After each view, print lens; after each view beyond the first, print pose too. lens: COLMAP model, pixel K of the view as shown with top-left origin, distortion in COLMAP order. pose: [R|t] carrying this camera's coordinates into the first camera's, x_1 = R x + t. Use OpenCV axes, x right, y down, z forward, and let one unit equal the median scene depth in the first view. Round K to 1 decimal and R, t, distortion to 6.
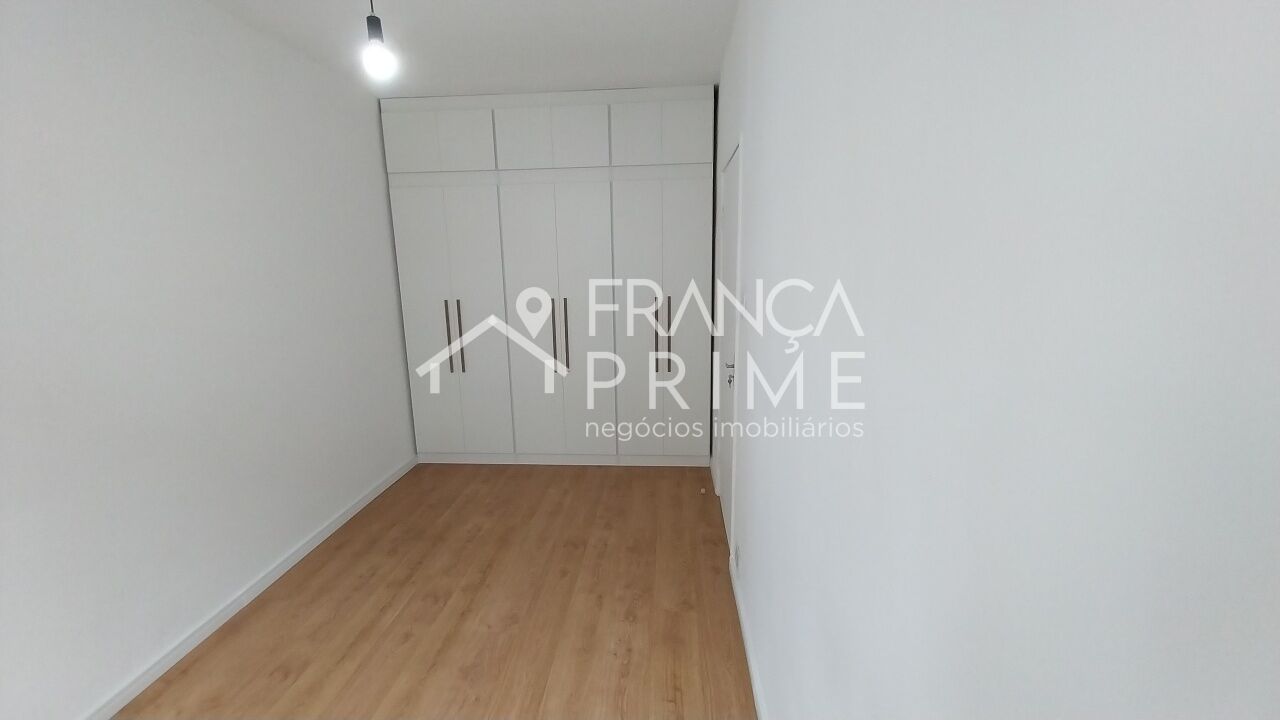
lens RADIAL K [[506.2, 0, 632.5], [0, 506.2, 356.0], [0, 0, 1]] dist [-0.001227, -0.000396]
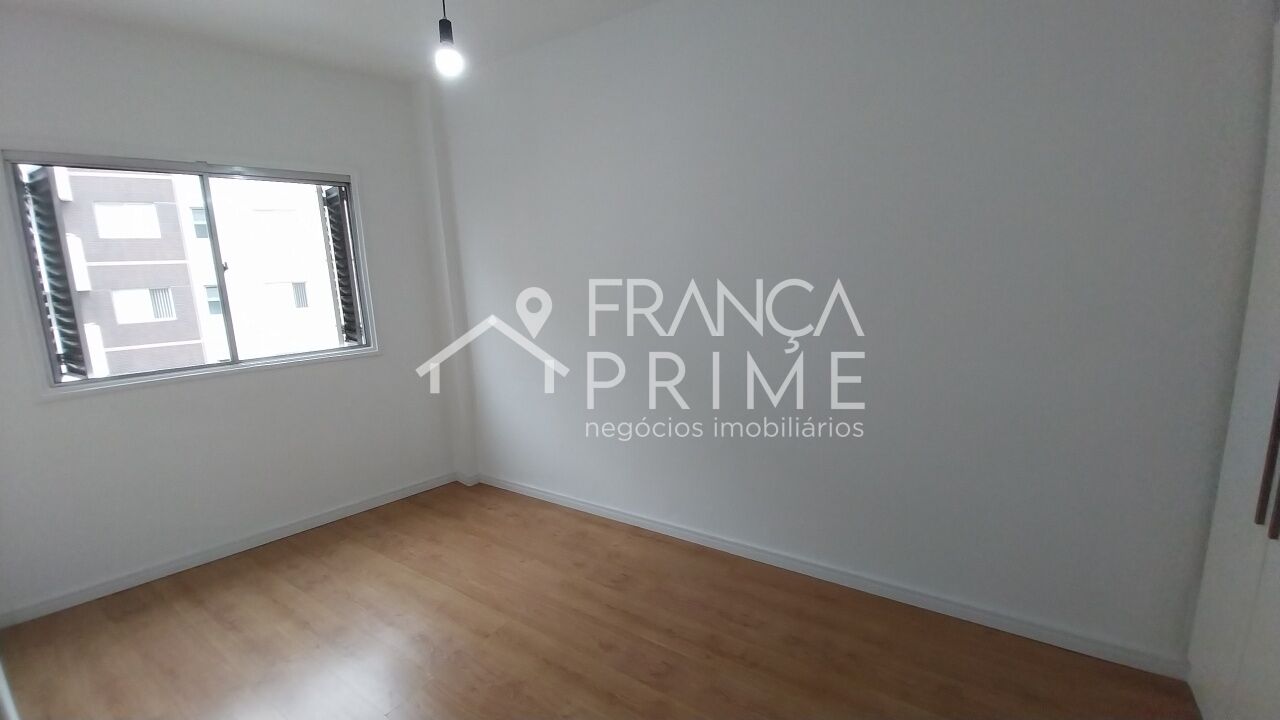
lens RADIAL K [[506.2, 0, 632.5], [0, 506.2, 356.0], [0, 0, 1]] dist [-0.001227, -0.000396]
pose [[-0.504968, 0.181539, -0.843831, 0.209301], [-0.101919, 0.958251, 0.267146, -0.202118], [0.857100, 0.220903, -0.465384, 1.272665]]
